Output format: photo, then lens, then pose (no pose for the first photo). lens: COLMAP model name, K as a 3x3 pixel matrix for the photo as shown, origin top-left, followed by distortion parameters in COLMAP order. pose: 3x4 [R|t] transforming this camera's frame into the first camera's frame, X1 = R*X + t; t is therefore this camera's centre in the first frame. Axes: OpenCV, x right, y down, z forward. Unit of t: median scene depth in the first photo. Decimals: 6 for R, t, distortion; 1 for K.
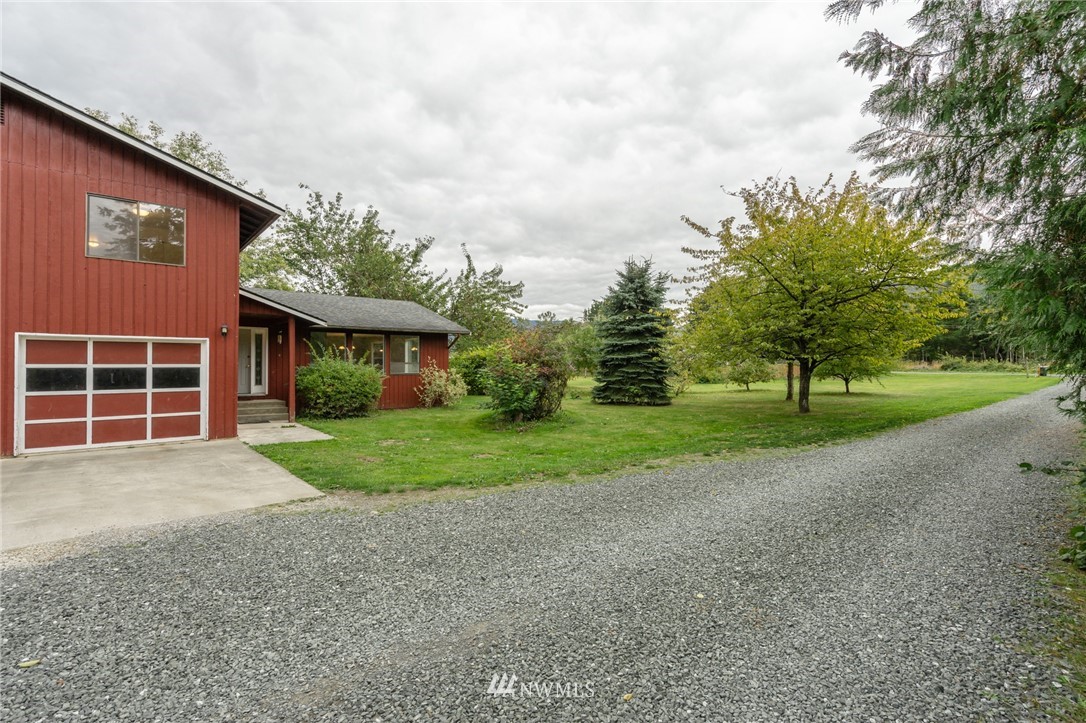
lens RADIAL K [[490.6, 0, 555.9], [0, 490.6, 362.4], [0, 0, 1]] dist [-0.000872, 0.000867]
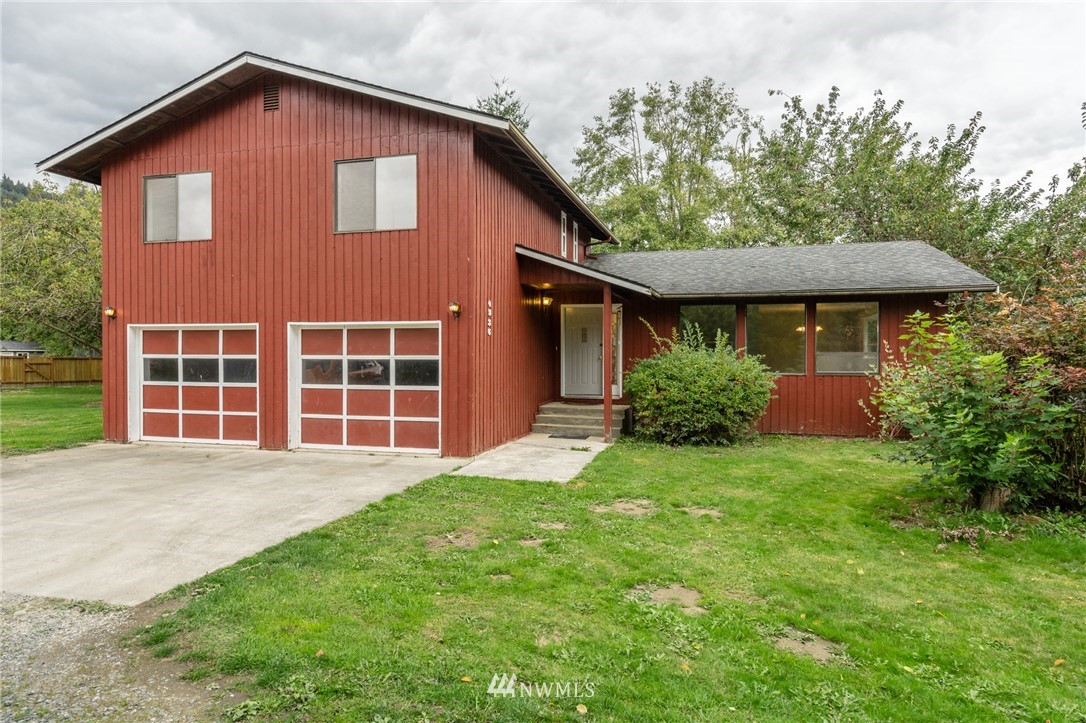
lens RADIAL K [[647.2, 0, 543.0], [0, 647.2, 361.5], [0, 0, 1]] dist [0.002161, 0.000416]
pose [[0.538674, 0.013676, -0.842403, 0.203578], [0.001907, 0.999846, 0.017451, -0.004205], [0.842512, -0.011006, 0.538565, 0.601145]]
